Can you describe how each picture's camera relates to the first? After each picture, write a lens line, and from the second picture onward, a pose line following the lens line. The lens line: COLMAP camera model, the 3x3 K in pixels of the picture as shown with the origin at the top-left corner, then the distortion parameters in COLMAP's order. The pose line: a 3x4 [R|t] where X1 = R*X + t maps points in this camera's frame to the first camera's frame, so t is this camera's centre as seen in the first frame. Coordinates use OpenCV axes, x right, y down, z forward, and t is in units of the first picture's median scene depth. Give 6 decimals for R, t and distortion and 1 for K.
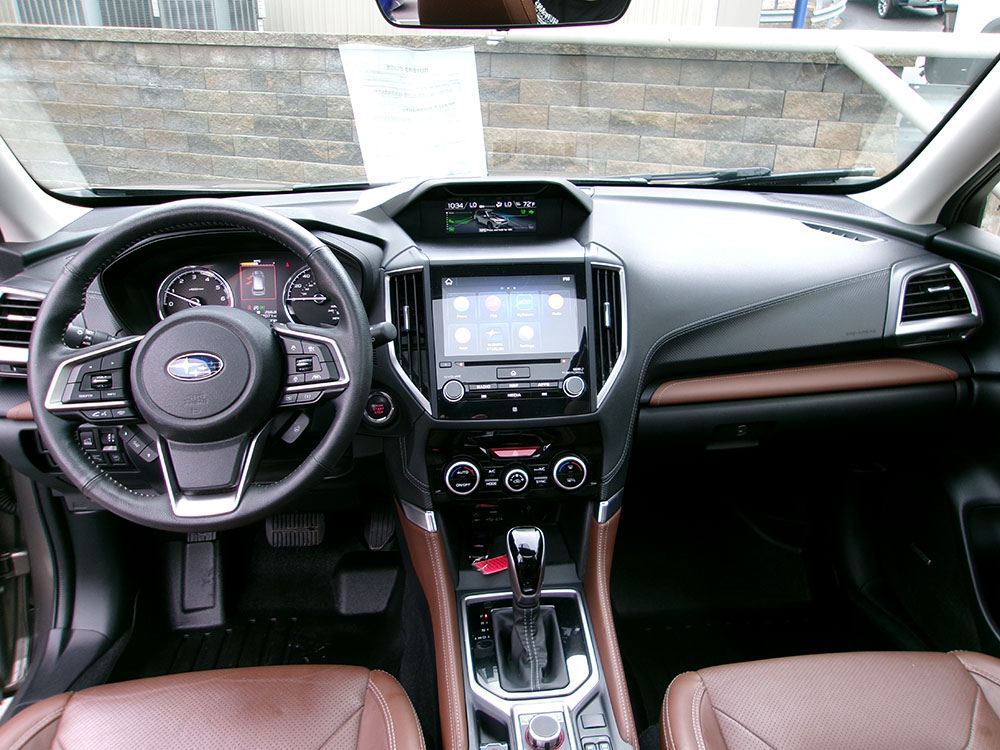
lens RADIAL K [[799.3, 0, 500.0], [0, 799.3, 375.0], [0, 0, 1]] dist [-0.010045, 0.099344]
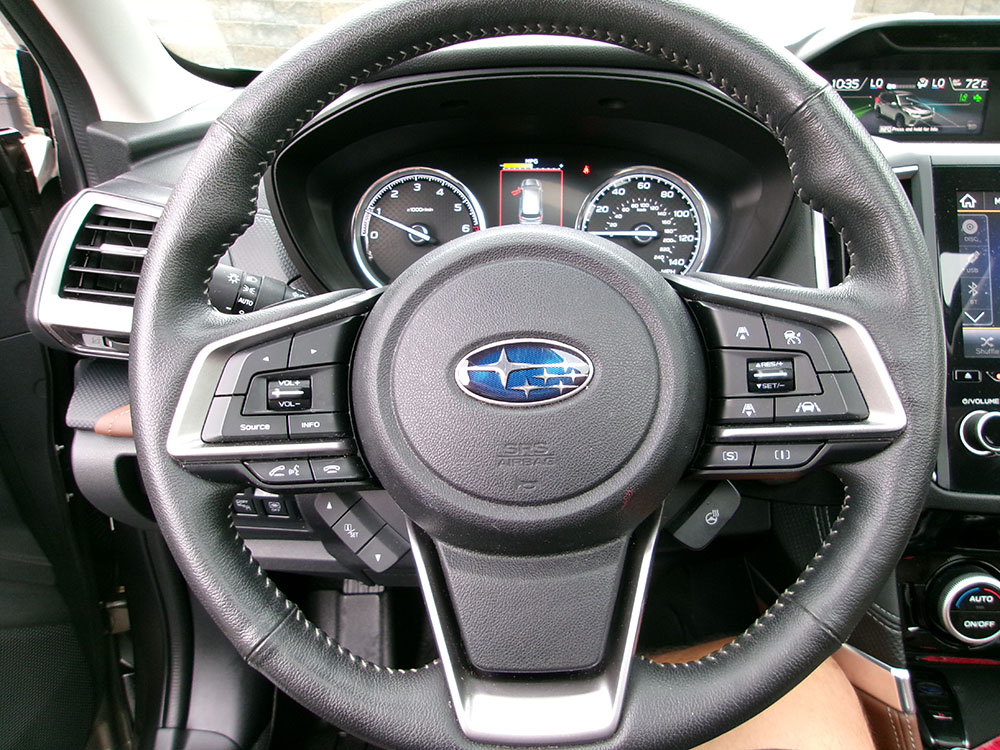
lens RADIAL K [[763.0, 0, 500.0], [0, 763.0, 375.0], [0, 0, 1]] dist [-0.007735, -0.000676]
pose [[0.995897, 0.045511, -0.078213, -0.338153], [-0.041974, 0.998046, 0.046293, -0.024410], [0.080167, -0.042820, 0.995861, 0.577769]]
